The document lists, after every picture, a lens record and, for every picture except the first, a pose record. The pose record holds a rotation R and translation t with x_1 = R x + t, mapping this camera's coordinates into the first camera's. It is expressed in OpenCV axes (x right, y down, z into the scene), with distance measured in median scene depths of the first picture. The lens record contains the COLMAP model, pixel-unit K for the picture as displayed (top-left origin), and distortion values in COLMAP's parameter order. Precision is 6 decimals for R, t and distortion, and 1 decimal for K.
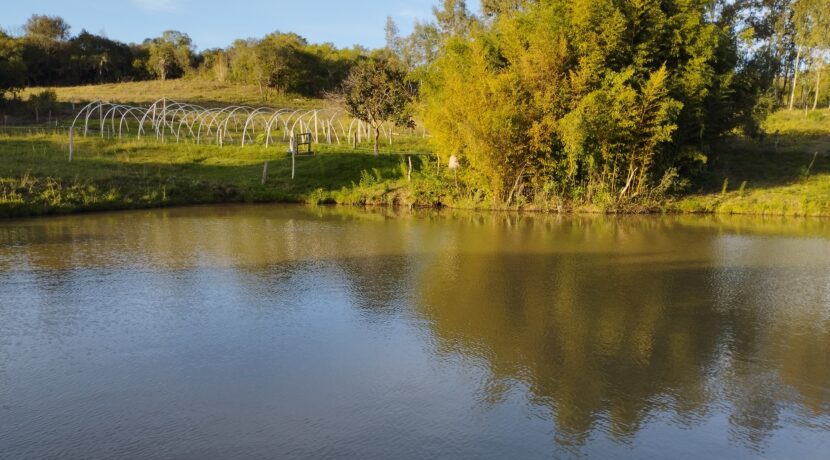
lens RADIAL K [[677.2, 0, 415.0], [0, 677.2, 230.0], [0, 0, 1]] dist [0.099954, -0.144506]
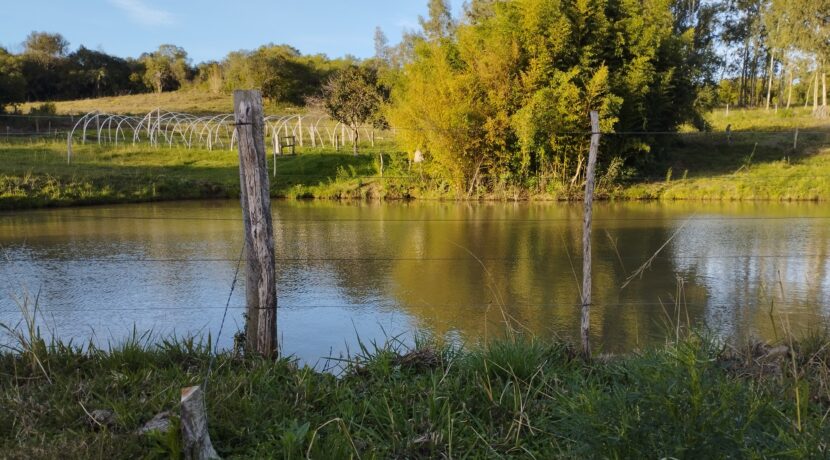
lens RADIAL K [[677.2, 0, 415.0], [0, 677.2, 230.0], [0, 0, 1]] dist [0.099954, -0.144506]
pose [[0.999815, -0.019191, -0.001288, 0.046002], [0.019171, 0.999722, -0.013713, 0.030732], [0.001551, 0.013686, 0.999905, -0.085169]]
